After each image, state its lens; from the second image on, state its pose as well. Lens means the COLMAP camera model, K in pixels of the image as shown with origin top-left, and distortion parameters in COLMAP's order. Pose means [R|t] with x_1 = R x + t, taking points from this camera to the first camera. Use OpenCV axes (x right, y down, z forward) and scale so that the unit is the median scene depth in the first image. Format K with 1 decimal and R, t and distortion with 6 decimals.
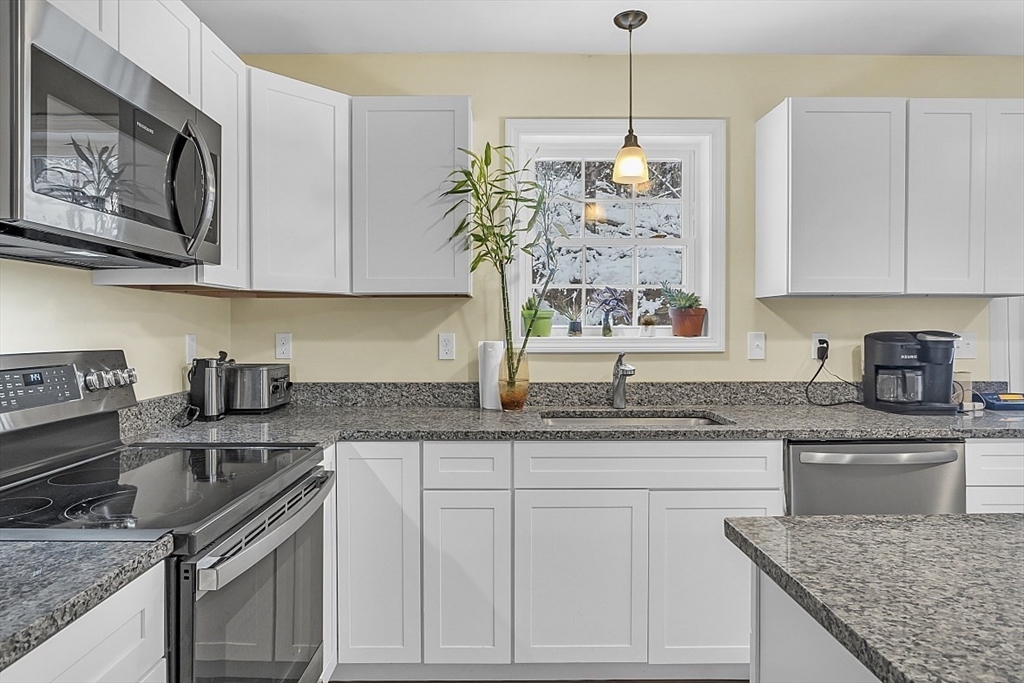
lens RADIAL K [[632.1, 0, 509.8], [0, 632.1, 335.0], [0, 0, 1]] dist [-0.006775, -0.000428]
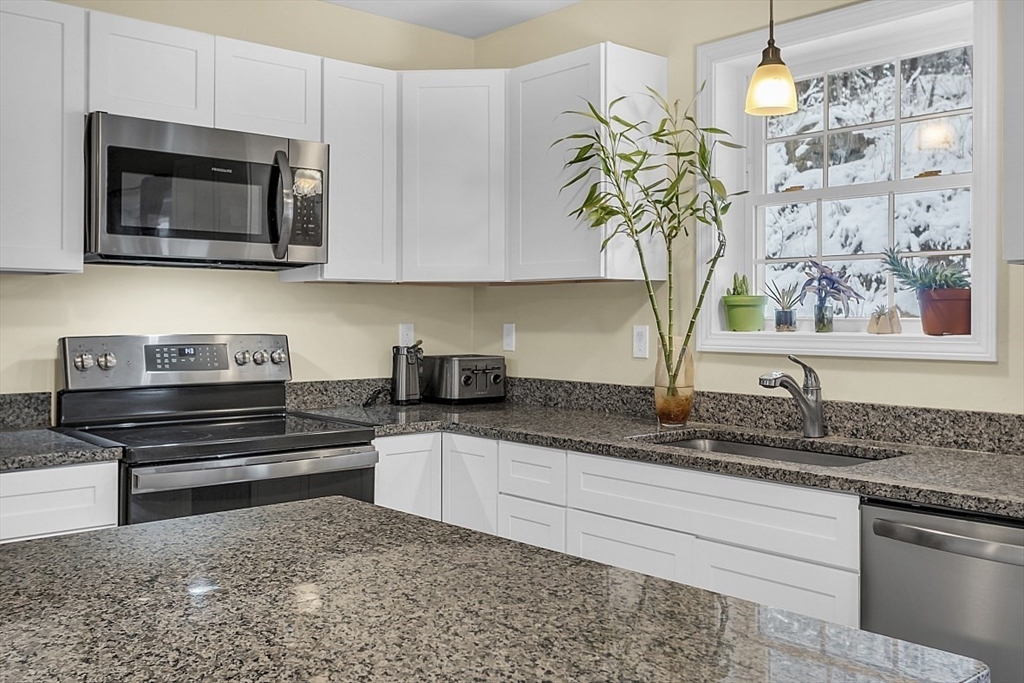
lens RADIAL K [[979.5, 0, 500.2], [0, 979.5, 311.5], [0, 0, 1]] dist [0.005218, 0.004205]
pose [[0.637372, -0.000799, -0.770556, 0.835248], [-0.013542, 0.999833, -0.012238, -0.003142], [0.770437, 0.018235, 0.637255, 0.068440]]
